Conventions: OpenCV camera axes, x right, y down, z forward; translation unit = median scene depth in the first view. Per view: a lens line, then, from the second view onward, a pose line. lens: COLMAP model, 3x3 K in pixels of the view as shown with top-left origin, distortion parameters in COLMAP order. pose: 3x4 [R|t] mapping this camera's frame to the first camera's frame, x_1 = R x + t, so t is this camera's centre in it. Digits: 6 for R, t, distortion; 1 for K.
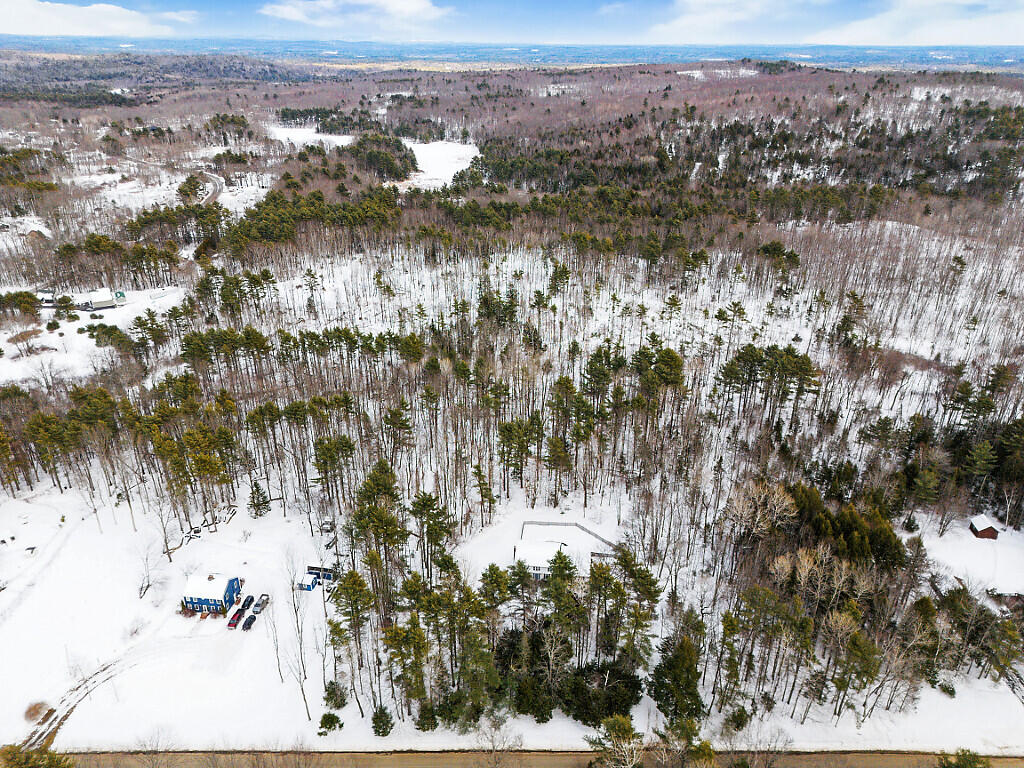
lens RADIAL K [[718.2, 0, 509.3], [0, 718.2, 386.0], [0, 0, 1]] dist [0.076521, -0.066874]
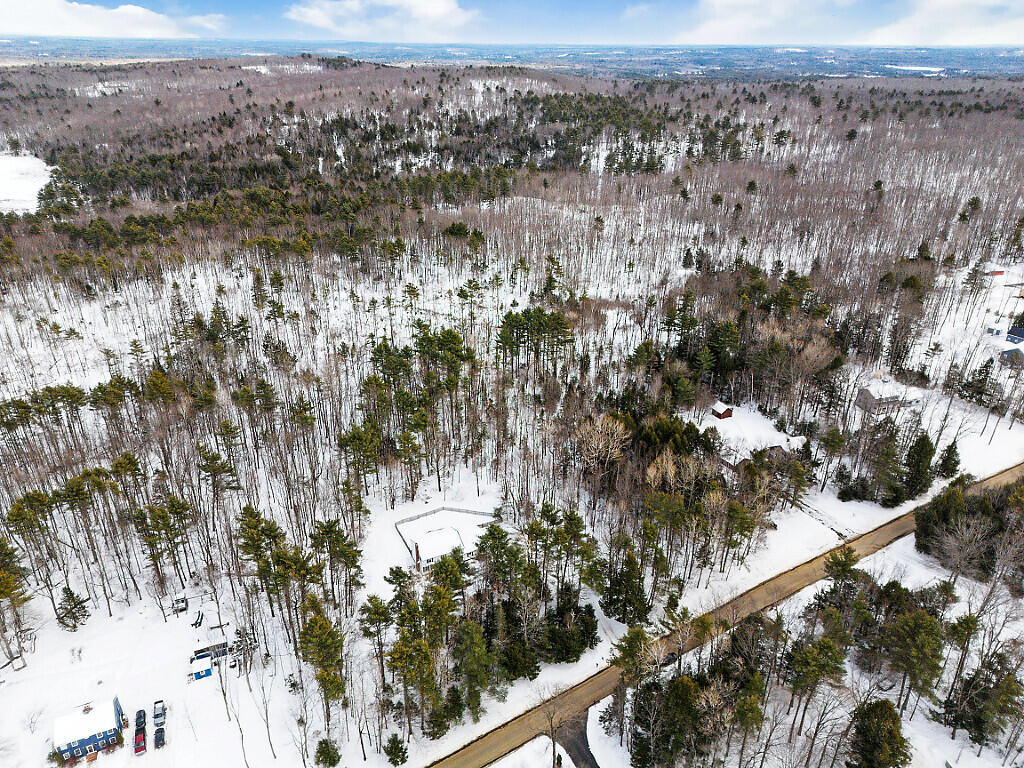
lens RADIAL K [[724.8, 0, 513.1], [0, 724.8, 379.1], [0, 0, 1]] dist [0.075624, -0.064783]
pose [[0.840788, -0.228087, 0.490971, -0.089502], [0.230754, 0.971393, 0.056108, -0.006942], [-0.489723, 0.066118, 0.869367, 0.011453]]
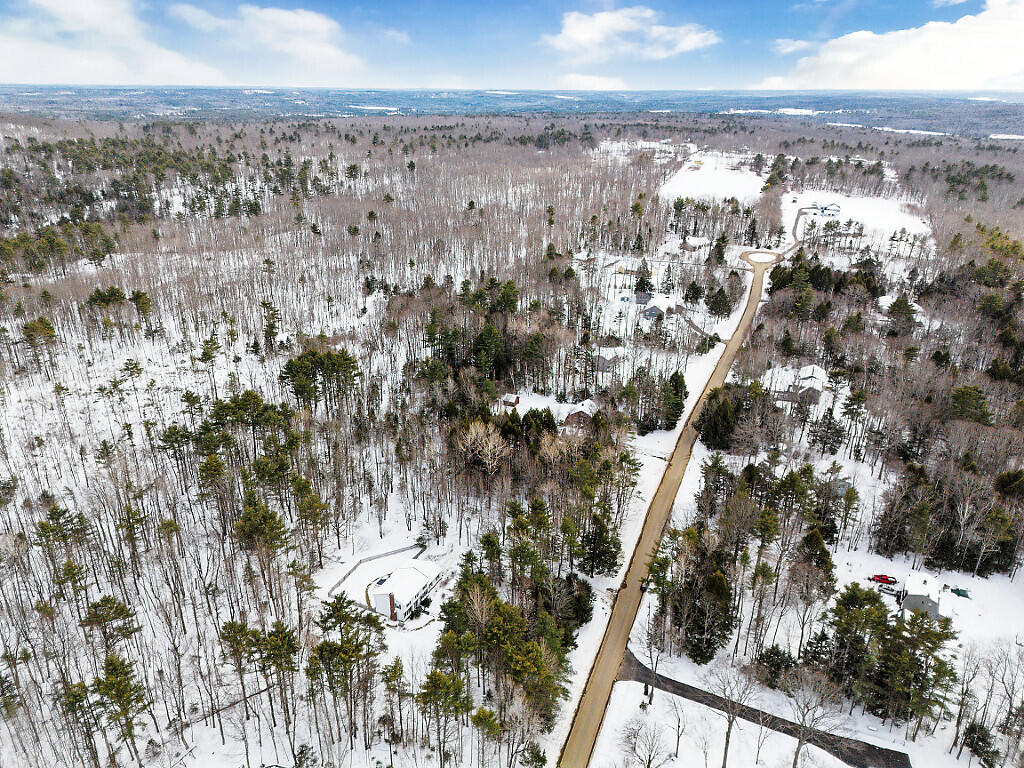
lens RADIAL K [[718.2, 0, 509.3], [0, 718.2, 386.0], [0, 0, 1]] dist [0.076521, -0.066874]
pose [[0.328815, -0.367855, 0.869807, -0.190082], [0.403865, 0.887326, 0.222590, -0.049439], [-0.853682, 0.278094, 0.440330, 0.099021]]
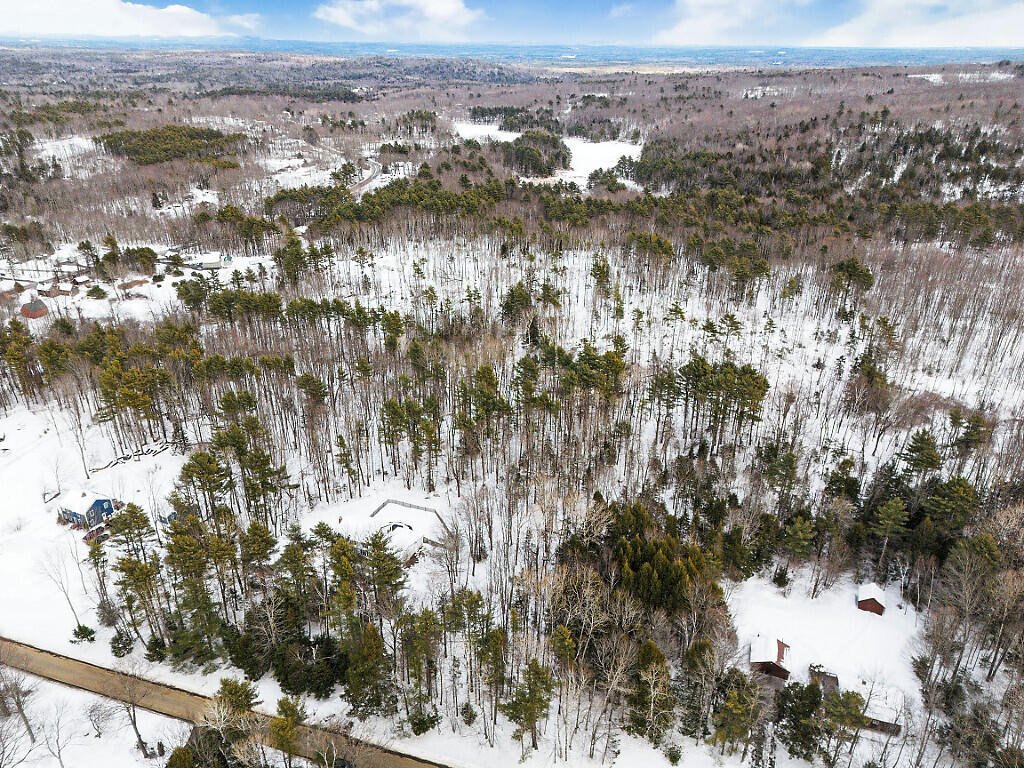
lens RADIAL K [[718.2, 0, 509.3], [0, 718.2, 386.0], [0, 0, 1]] dist [0.076521, -0.066874]
pose [[0.952650, 0.130811, -0.274495, 0.134577], [-0.132220, 0.991129, 0.013446, -0.001200], [0.273819, 0.023484, 0.961495, 0.024443]]
